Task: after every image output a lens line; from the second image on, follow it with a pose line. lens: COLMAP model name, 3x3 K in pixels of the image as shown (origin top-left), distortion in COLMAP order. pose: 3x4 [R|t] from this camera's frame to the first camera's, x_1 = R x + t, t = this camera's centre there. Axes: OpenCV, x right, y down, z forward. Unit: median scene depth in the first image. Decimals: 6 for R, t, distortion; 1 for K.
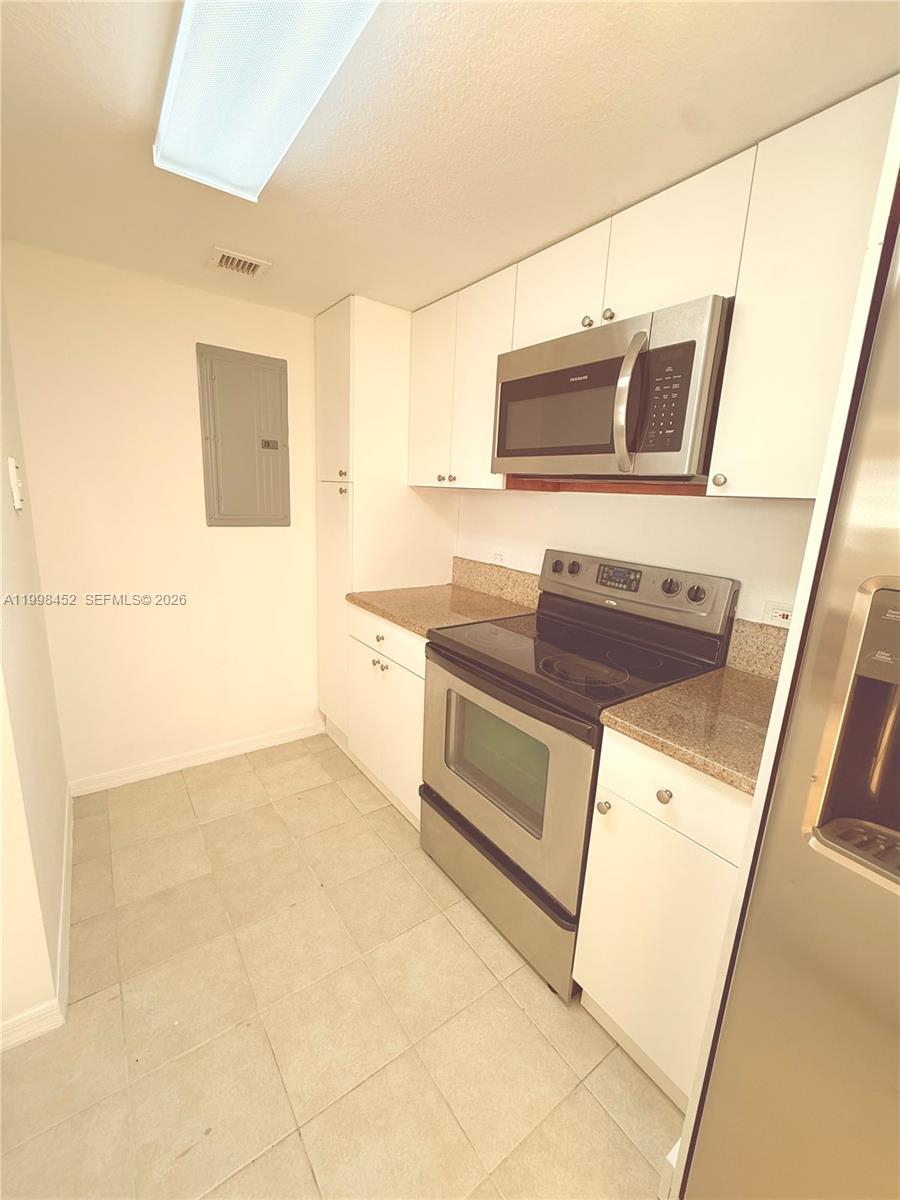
lens RADIAL K [[484.4, 0, 438.9], [0, 484.4, 598.7], [0, 0, 1]] dist [0.000972, -0.000308]
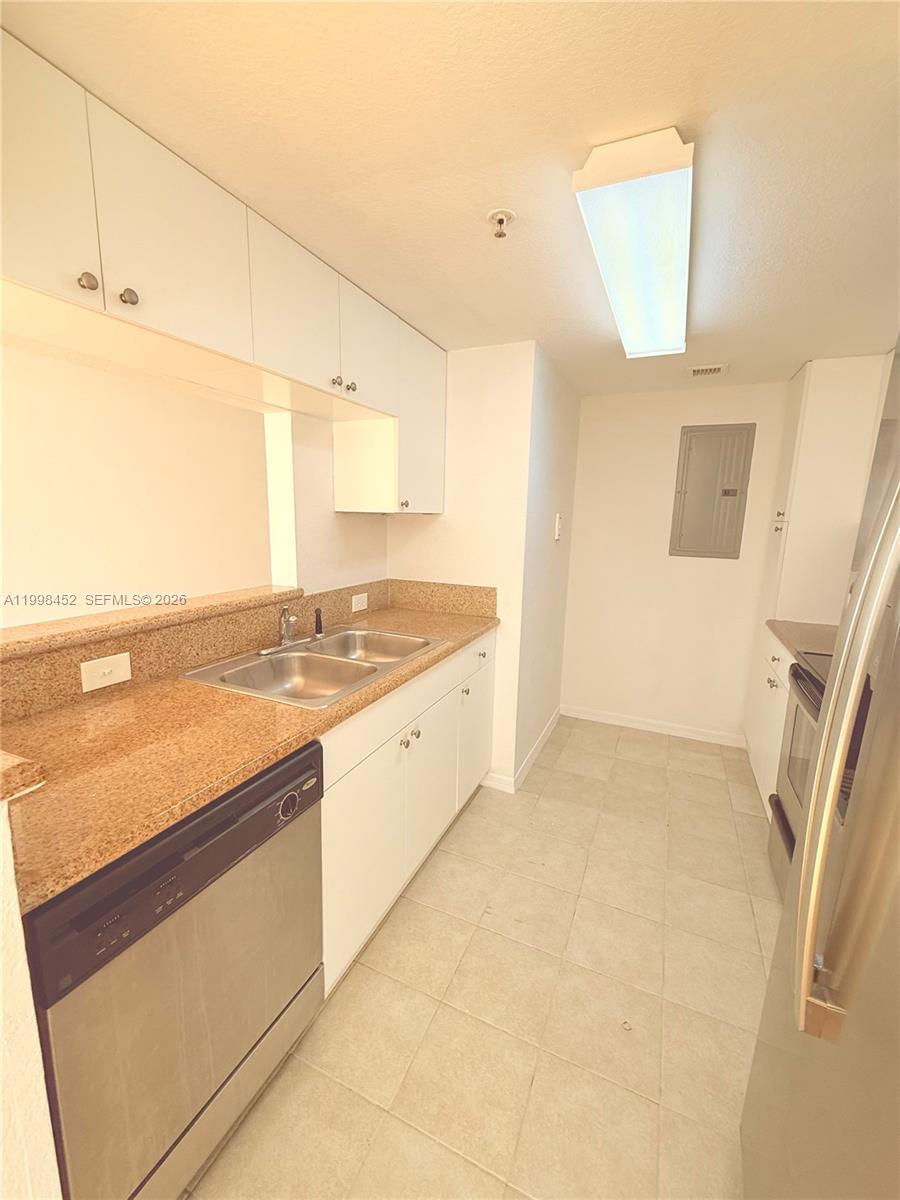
lens RADIAL K [[484.4, 0, 454.2], [0, 484.4, 599.1], [0, 0, 1]] dist [0.000972, -0.000308]
pose [[0.502527, 0.116410, -0.856688, 0.411653], [-0.185590, 0.982319, 0.024616, 0.051050], [0.844407, 0.146622, 0.515247, -0.201587]]
